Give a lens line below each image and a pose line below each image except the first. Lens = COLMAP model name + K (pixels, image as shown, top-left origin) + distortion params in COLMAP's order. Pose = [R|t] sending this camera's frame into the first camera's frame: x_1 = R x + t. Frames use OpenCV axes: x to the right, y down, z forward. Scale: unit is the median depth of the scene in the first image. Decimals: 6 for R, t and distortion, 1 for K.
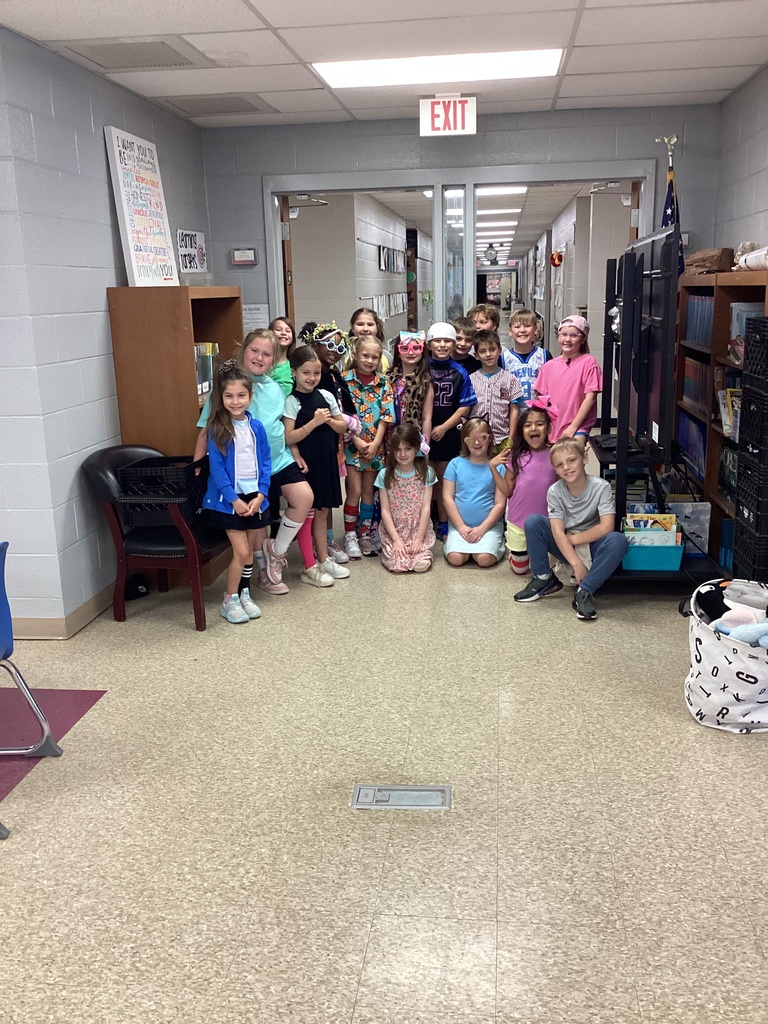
lens RADIAL K [[955.9, 0, 386.8], [0, 955.9, 522.0], [0, 0, 1]] dist [0.121917, -0.185415]
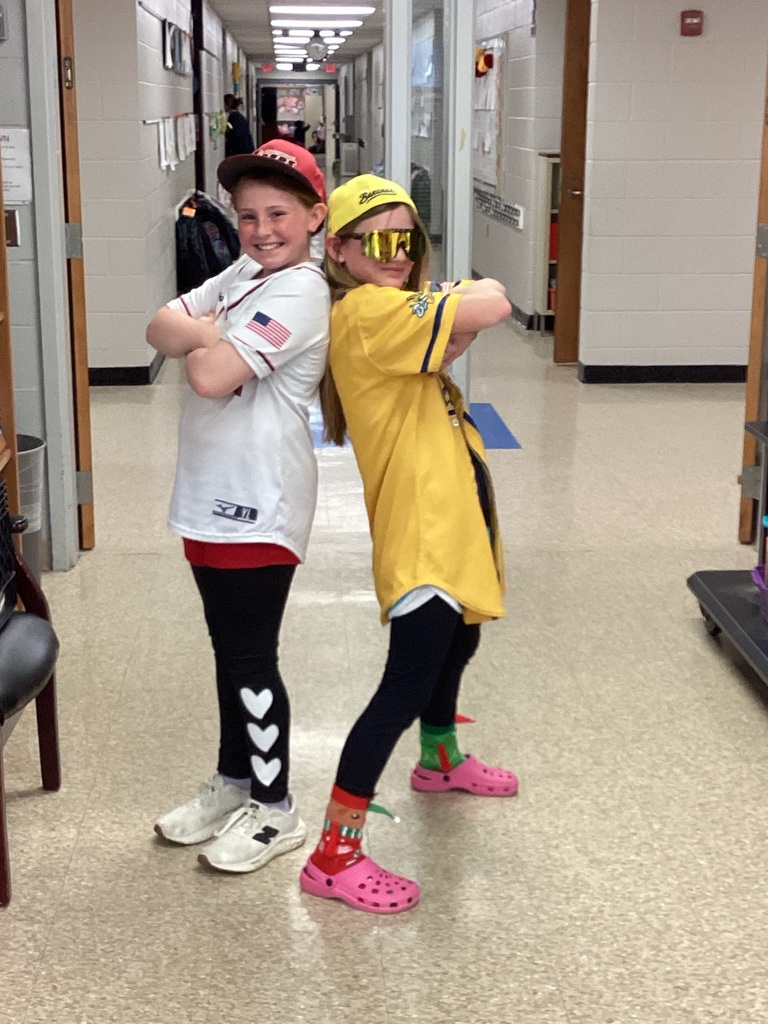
lens RADIAL K [[1688.6, 0, 384.0], [0, 1688.6, 512.0], [0, 0, 1]] dist [0.120924, -0.129549]
pose [[0.981987, -0.013213, 0.188487, -0.120385], [0.014599, 0.999876, -0.005968, -0.037779], [-0.188385, 0.008612, 0.982058, 0.179906]]
